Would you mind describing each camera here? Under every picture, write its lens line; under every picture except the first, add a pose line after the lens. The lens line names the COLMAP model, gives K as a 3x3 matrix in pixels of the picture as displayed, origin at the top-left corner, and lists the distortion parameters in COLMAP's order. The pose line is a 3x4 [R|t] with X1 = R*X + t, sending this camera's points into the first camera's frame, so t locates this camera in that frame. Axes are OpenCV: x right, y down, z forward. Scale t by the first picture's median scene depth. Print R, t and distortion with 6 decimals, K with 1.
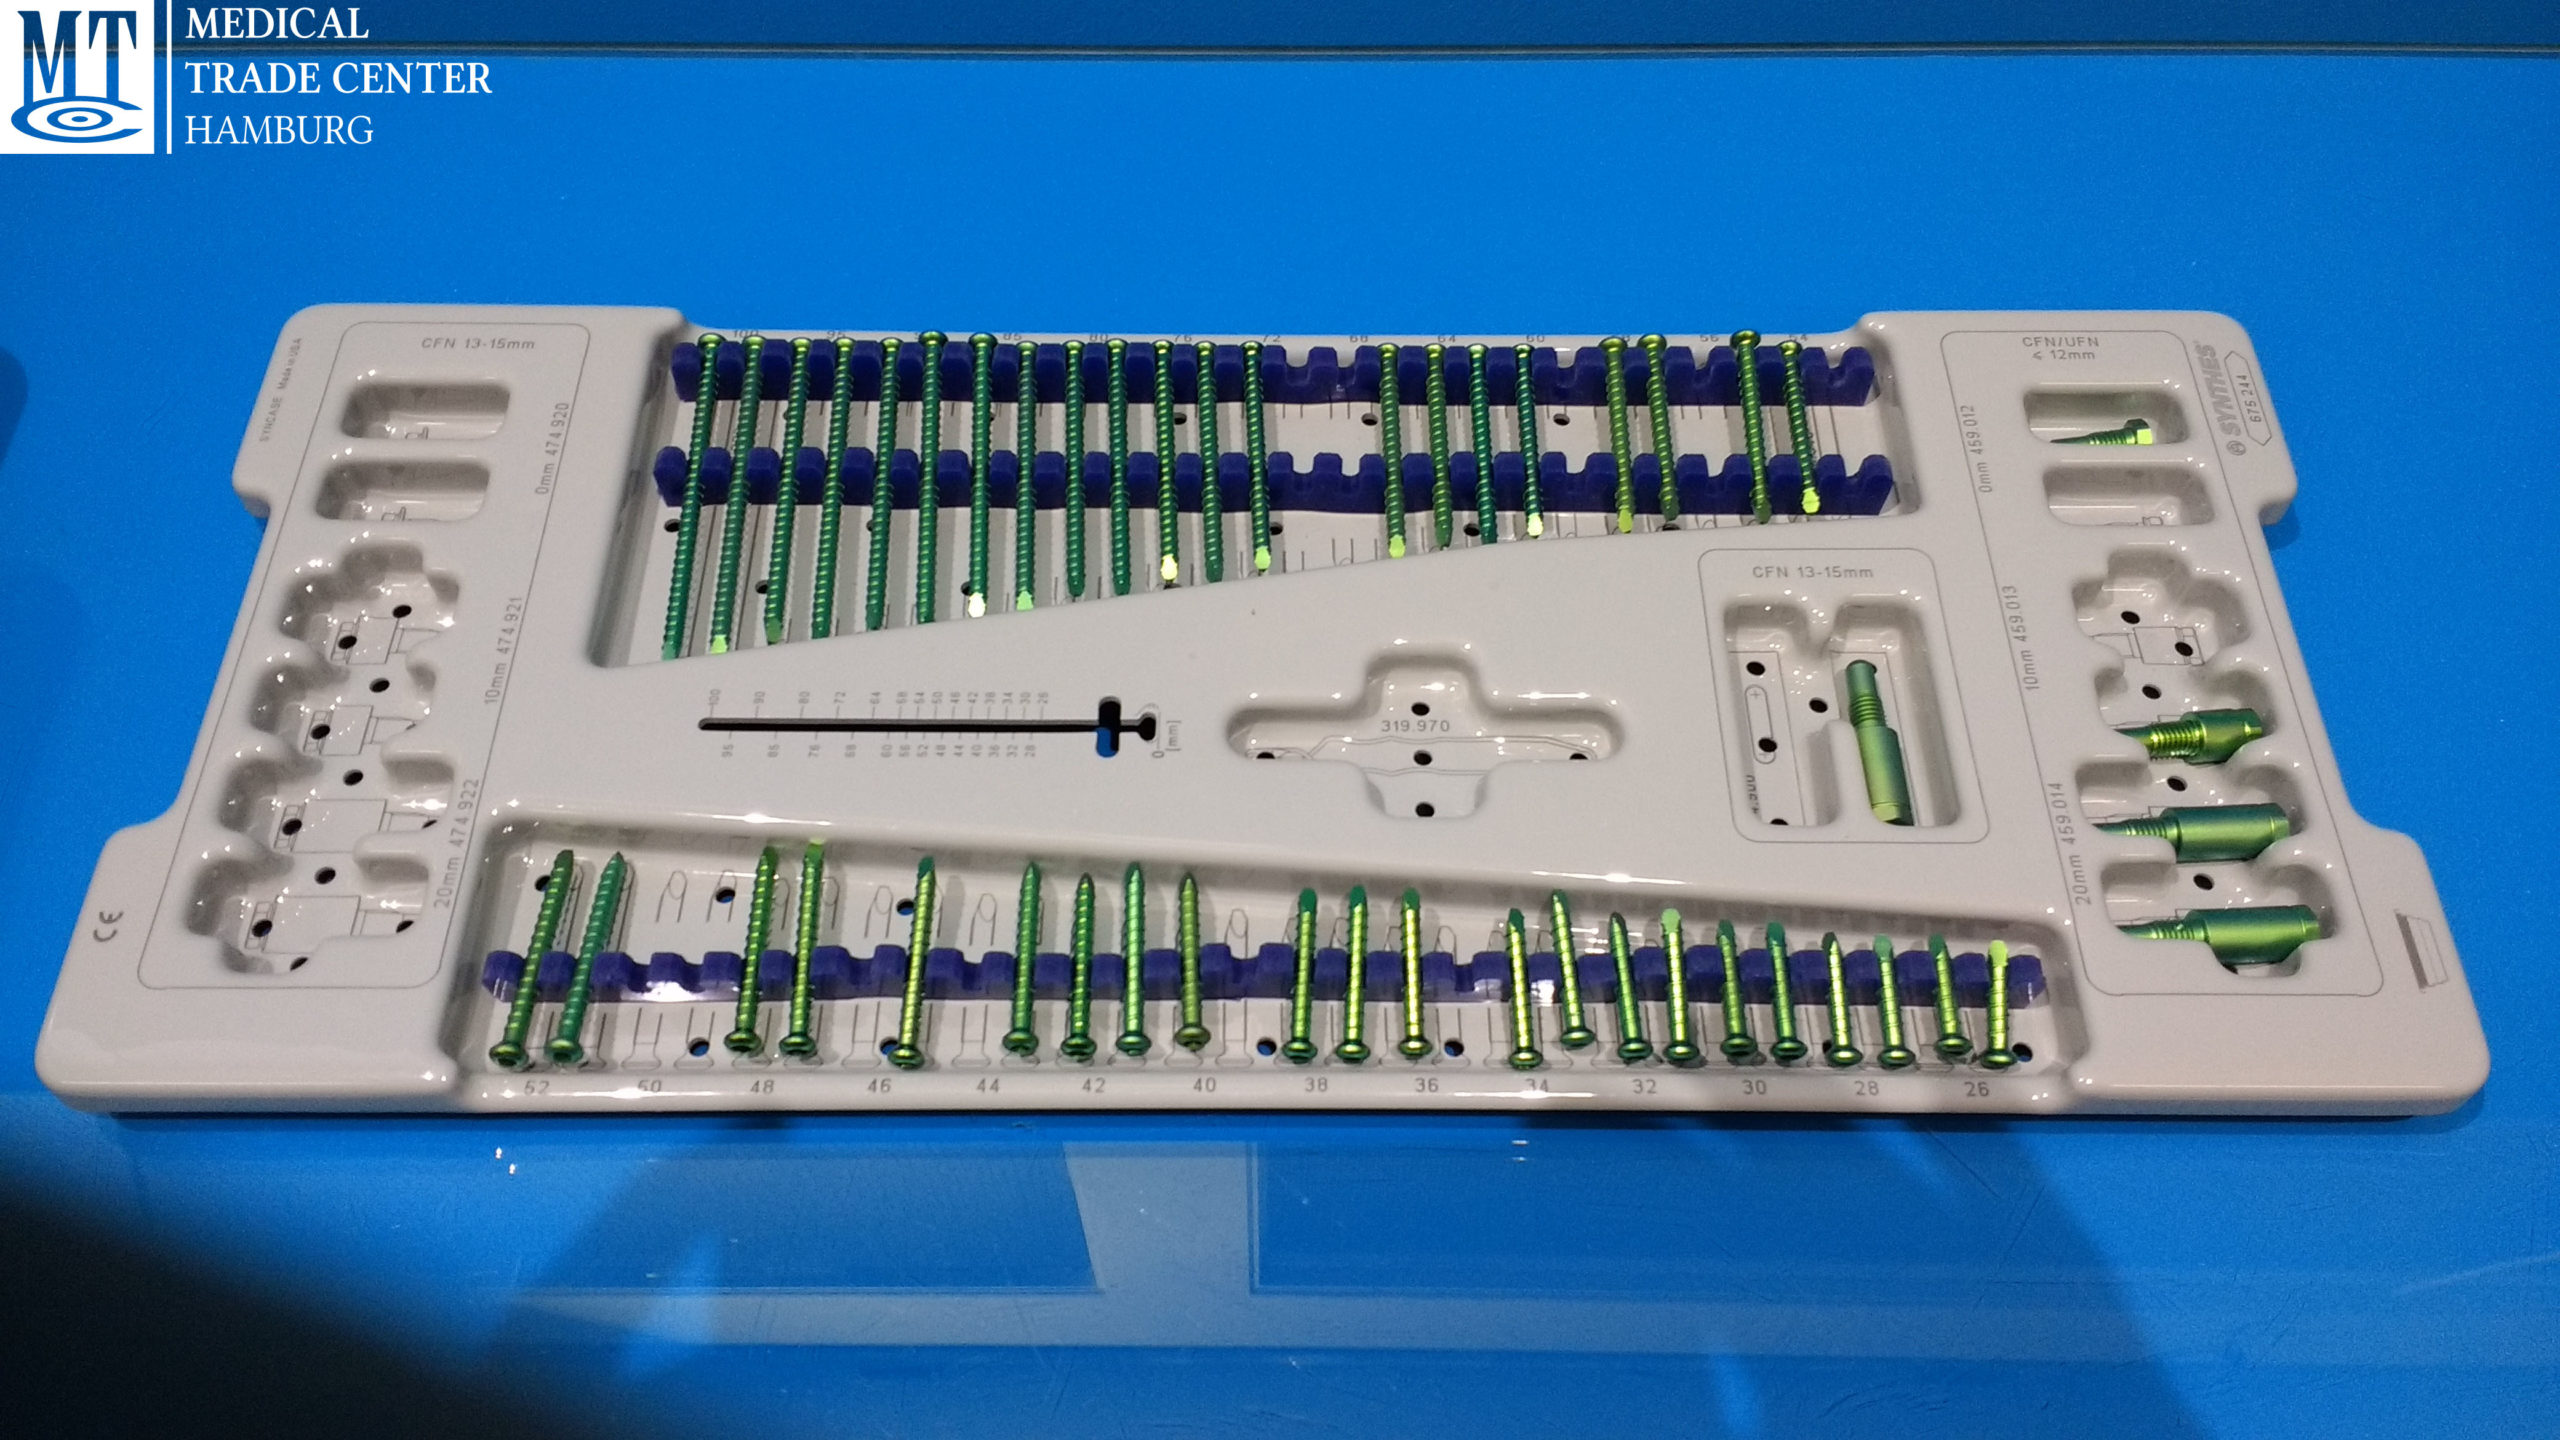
lens RADIAL K [[1979.1, 0, 1280.0], [0, 1979.1, 720.0], [0, 0, 1]] dist [0.070406, -0.139844]
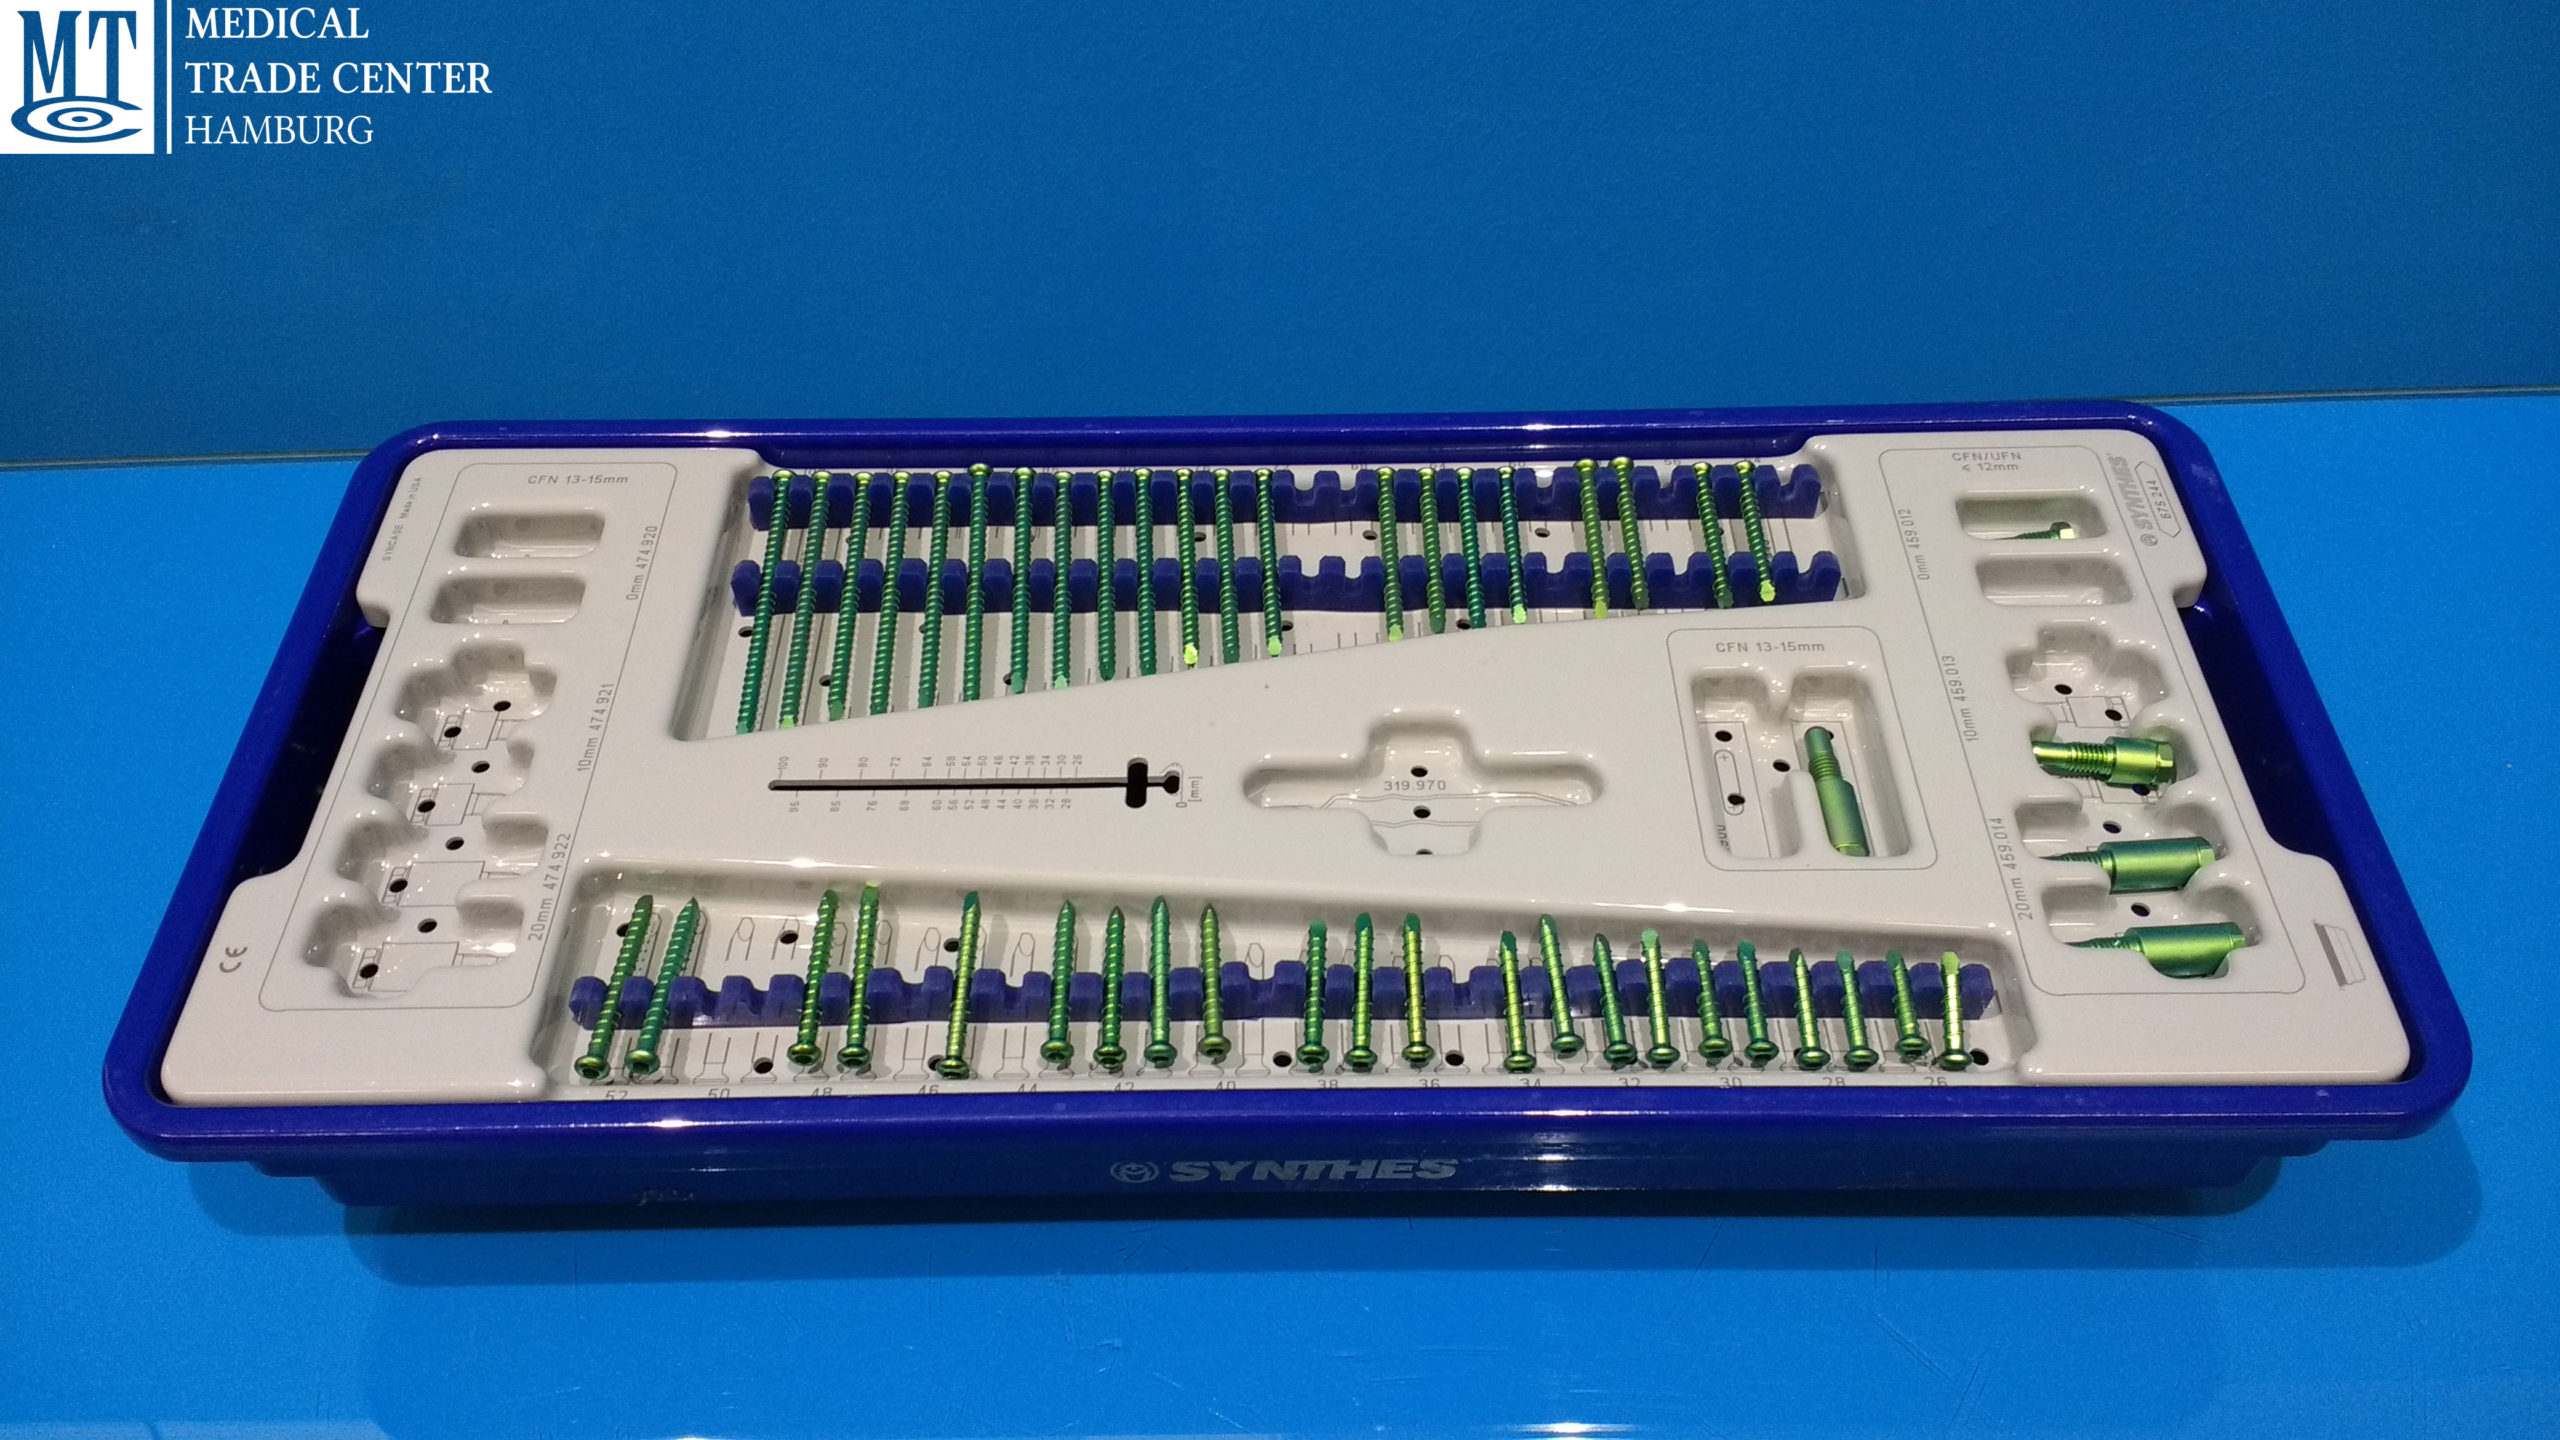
lens RADIAL K [[1979.1, 0, 1280.0], [0, 1979.1, 720.0], [0, 0, 1]] dist [0.070406, -0.139844]
pose [[0.999825, -0.014427, -0.011886, 0.007121], [0.012457, 0.988340, -0.151751, 0.134317], [0.013937, 0.151577, 0.988347, -0.096768]]
